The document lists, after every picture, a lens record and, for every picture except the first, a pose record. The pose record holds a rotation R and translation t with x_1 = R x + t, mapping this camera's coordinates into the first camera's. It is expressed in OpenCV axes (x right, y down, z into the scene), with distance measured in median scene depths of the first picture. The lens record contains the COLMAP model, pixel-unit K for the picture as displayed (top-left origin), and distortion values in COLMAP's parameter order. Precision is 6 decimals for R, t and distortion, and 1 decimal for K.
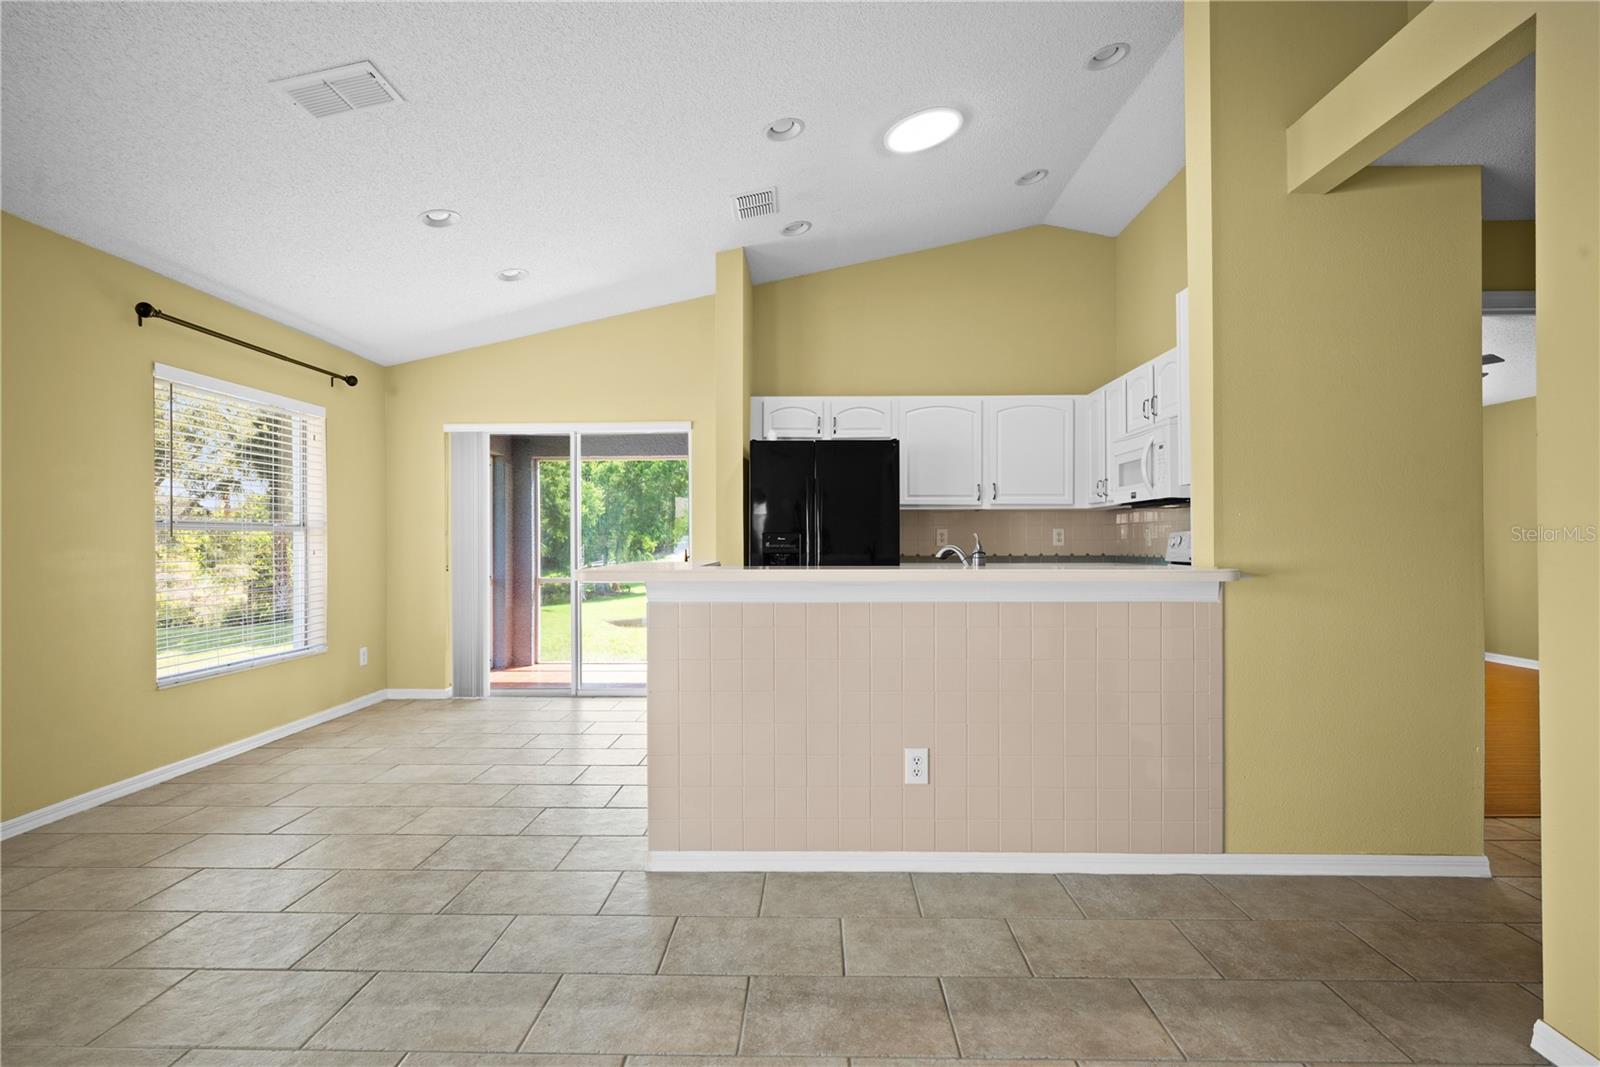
lens RADIAL K [[802.6, 0, 800.9], [0, 802.6, 538.1], [0, 0, 1]] dist [-0.001184, -0.000809]
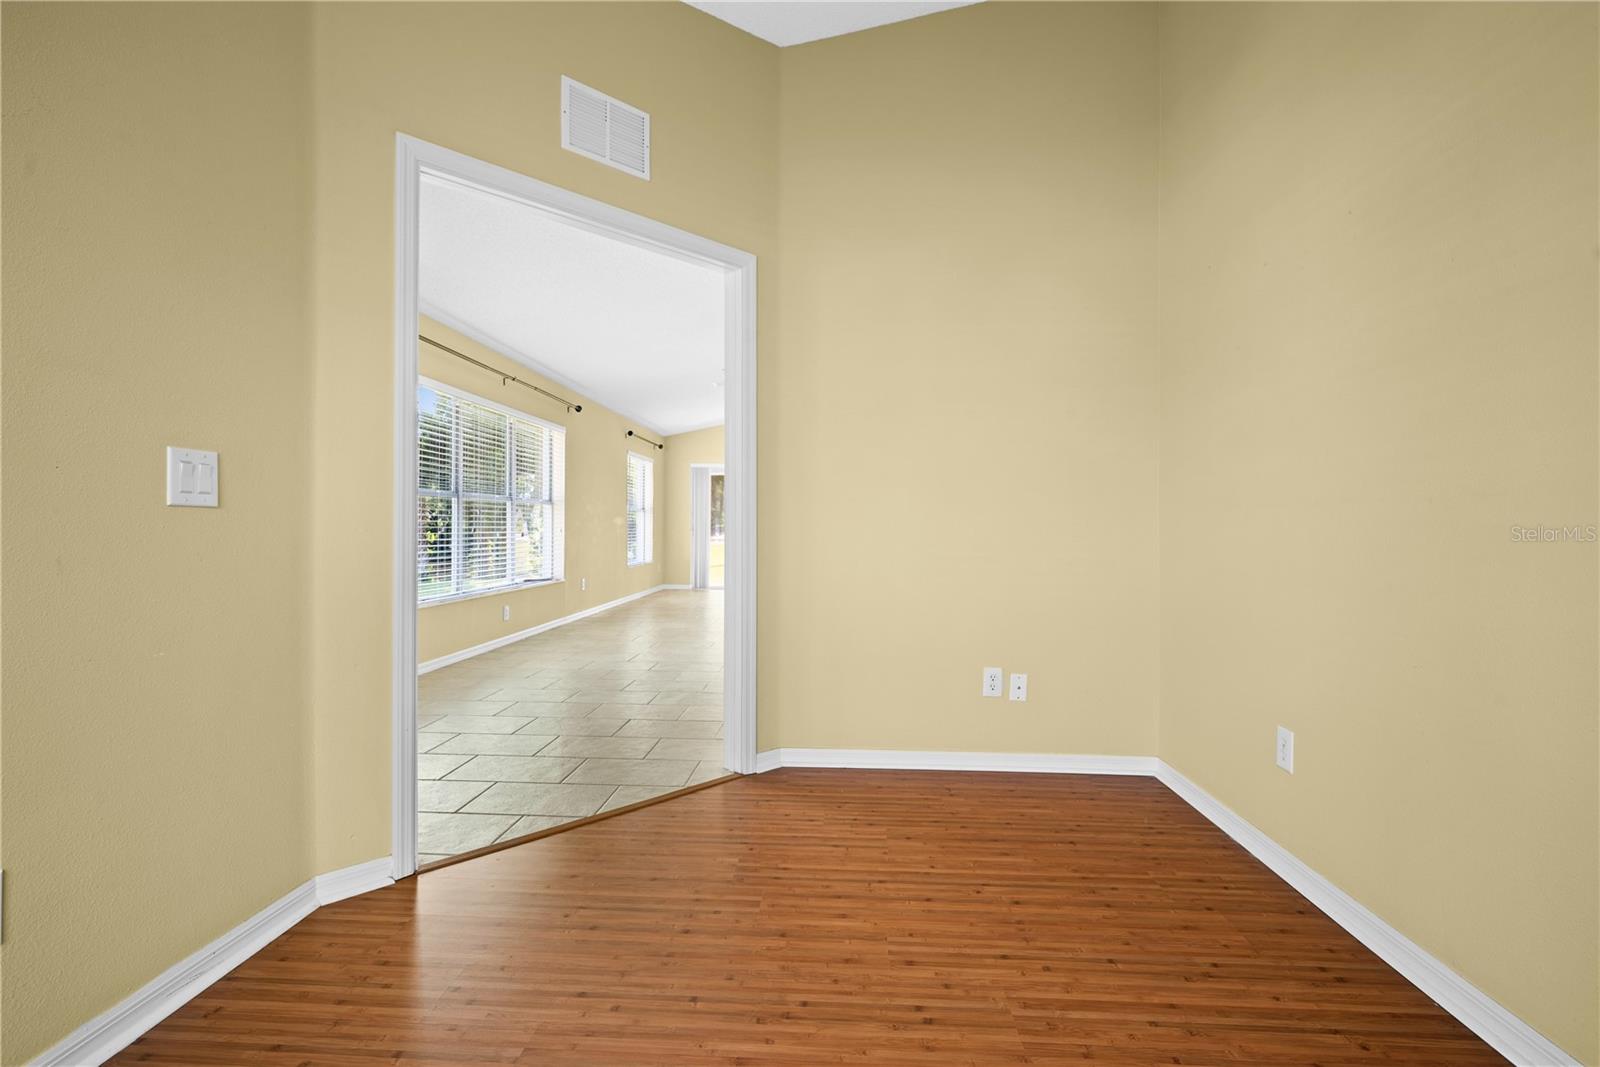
lens RADIAL K [[743.5, 0, 800.0], [0, 743.5, 533.5], [0, 0, 1]] dist [-0.000546, -0.000111]
pose [[0.999554, 0.014221, -0.026276, -0.125835], [-0.013749, 0.999742, 0.018075, 0.010111], [0.026526, -0.017705, 0.999491, -1.345137]]
